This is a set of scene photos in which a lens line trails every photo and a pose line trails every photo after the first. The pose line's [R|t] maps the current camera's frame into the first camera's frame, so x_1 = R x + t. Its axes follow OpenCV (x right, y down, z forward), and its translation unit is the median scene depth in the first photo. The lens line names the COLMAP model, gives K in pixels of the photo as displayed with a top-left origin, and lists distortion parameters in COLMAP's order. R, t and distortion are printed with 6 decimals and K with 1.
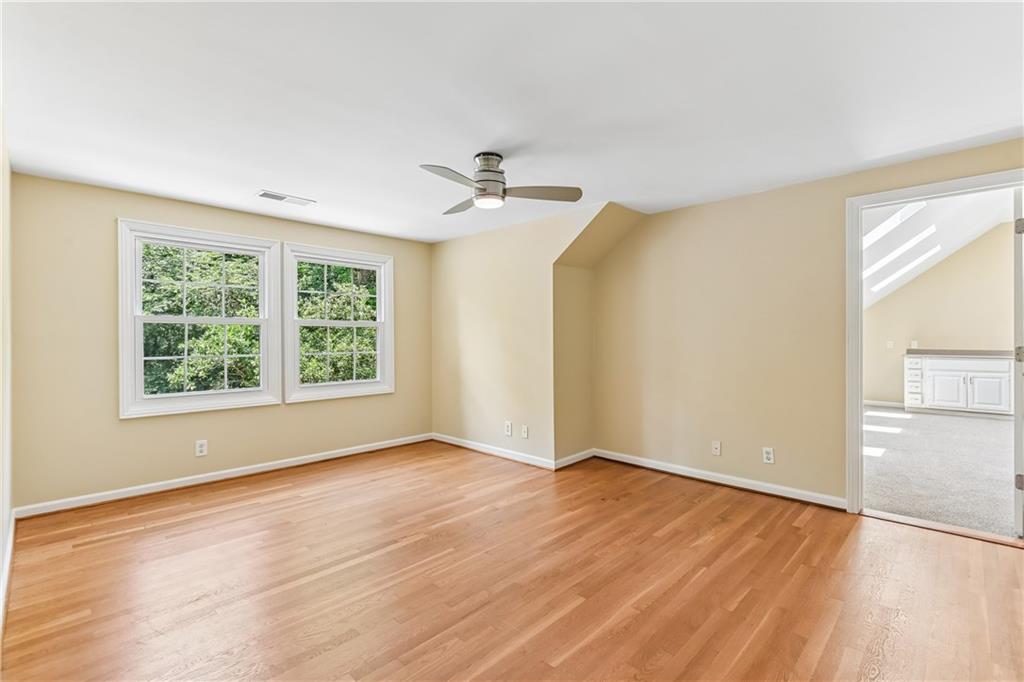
lens RADIAL K [[461.2, 0, 506.7], [0, 461.2, 345.6], [0, 0, 1]] dist [0.007512, -0.002585]
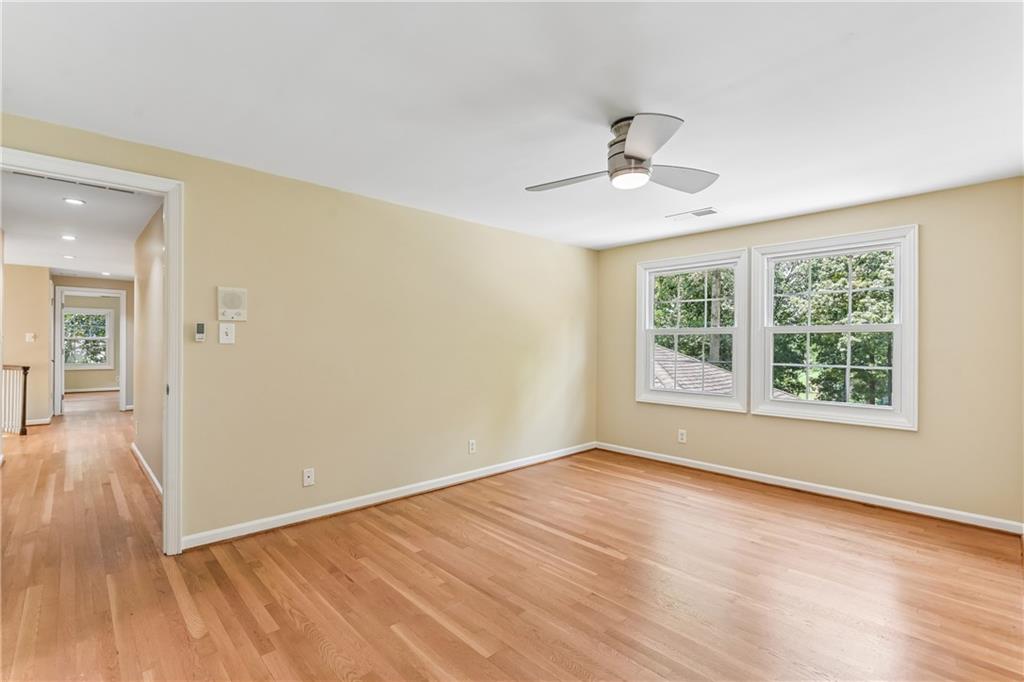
lens RADIAL K [[461.2, 0, 518.7], [0, 461.2, 345.0], [0, 0, 1]] dist [0.007512, -0.002585]
pose [[-0.020982, 0.001486, -0.999779, 0.558062], [-0.025108, 0.999683, 0.002013, -0.009440], [0.999465, 0.025144, -0.020938, 0.591475]]
